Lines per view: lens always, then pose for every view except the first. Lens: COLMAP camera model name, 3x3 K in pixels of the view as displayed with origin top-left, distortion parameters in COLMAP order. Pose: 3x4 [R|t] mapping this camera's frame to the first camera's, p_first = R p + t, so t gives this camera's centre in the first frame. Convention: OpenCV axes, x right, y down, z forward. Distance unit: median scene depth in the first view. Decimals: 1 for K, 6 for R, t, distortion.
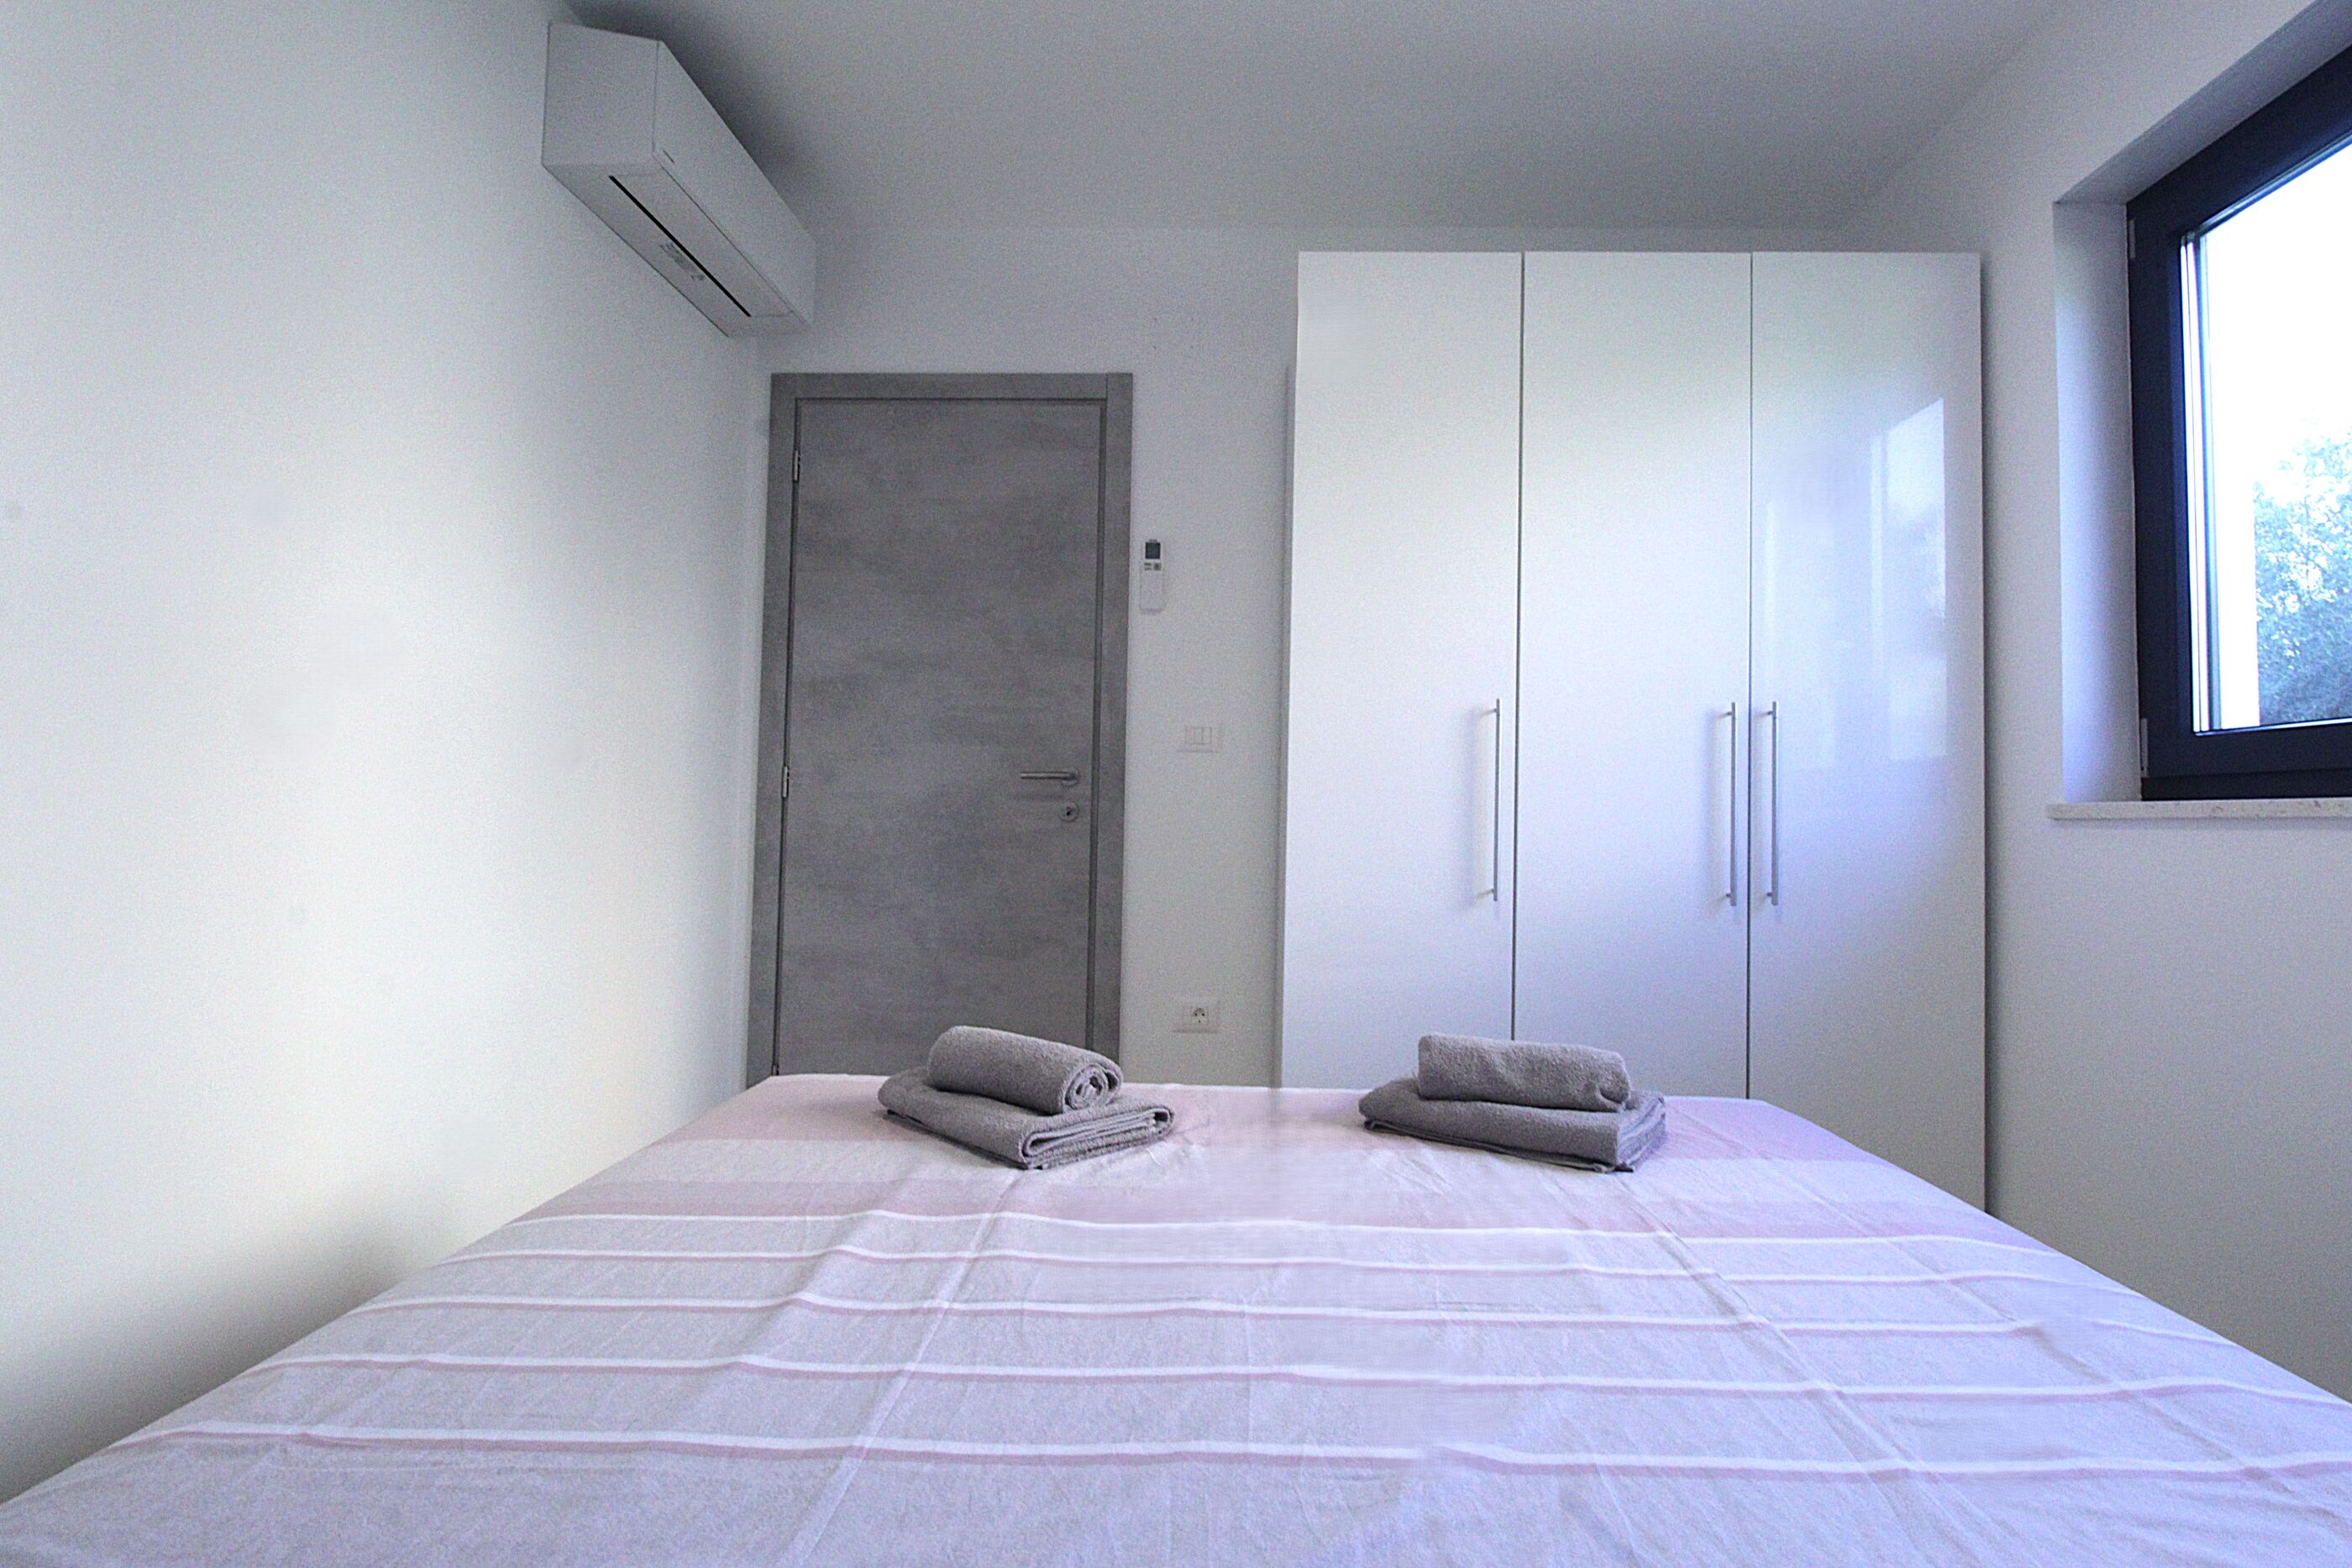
lens RADIAL K [[1118.5, 0, 1176.0], [0, 1118.5, 784.0], [0, 0, 1]] dist [-0.001087, -0.010897]
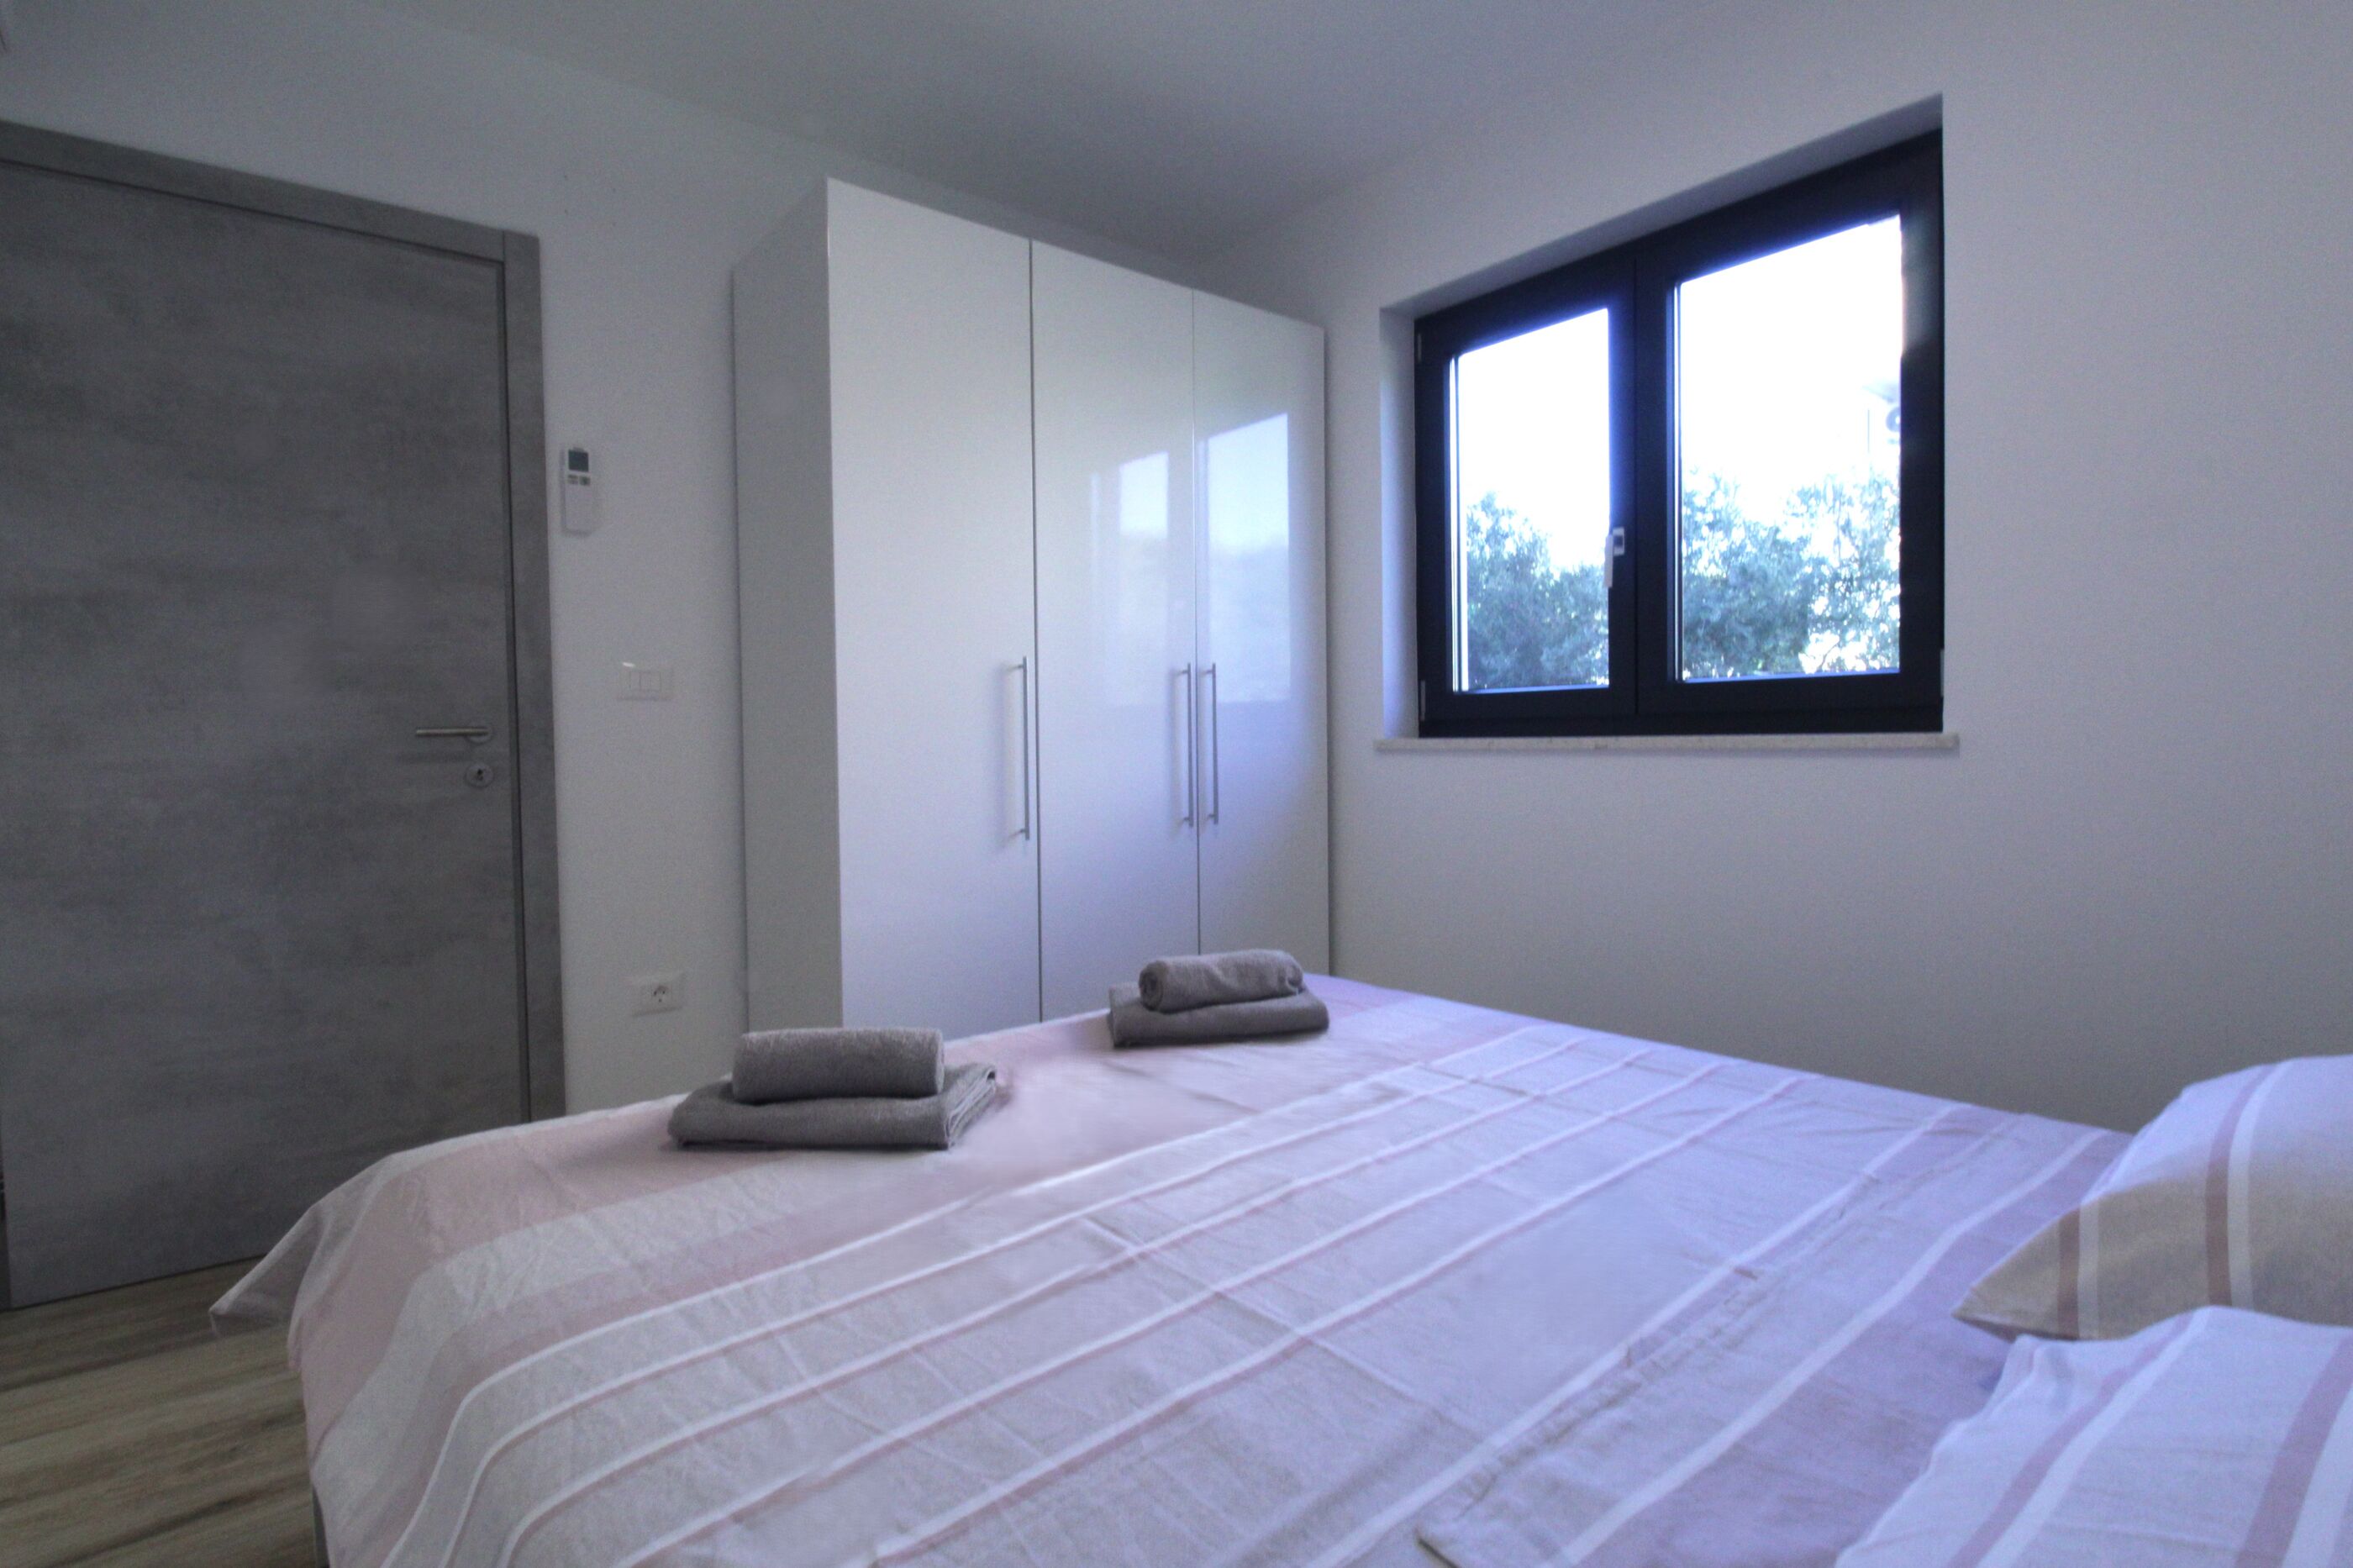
lens RADIAL K [[1161.2, 0, 1180.8], [0, 1161.2, 778.9], [0, 0, 1]] dist [-0.000385, -0.012277]
pose [[0.744557, -0.053945, 0.665376, -0.399601], [0.009402, 0.997478, 0.070349, -0.038713], [-0.667493, -0.046123, 0.743186, 0.052301]]
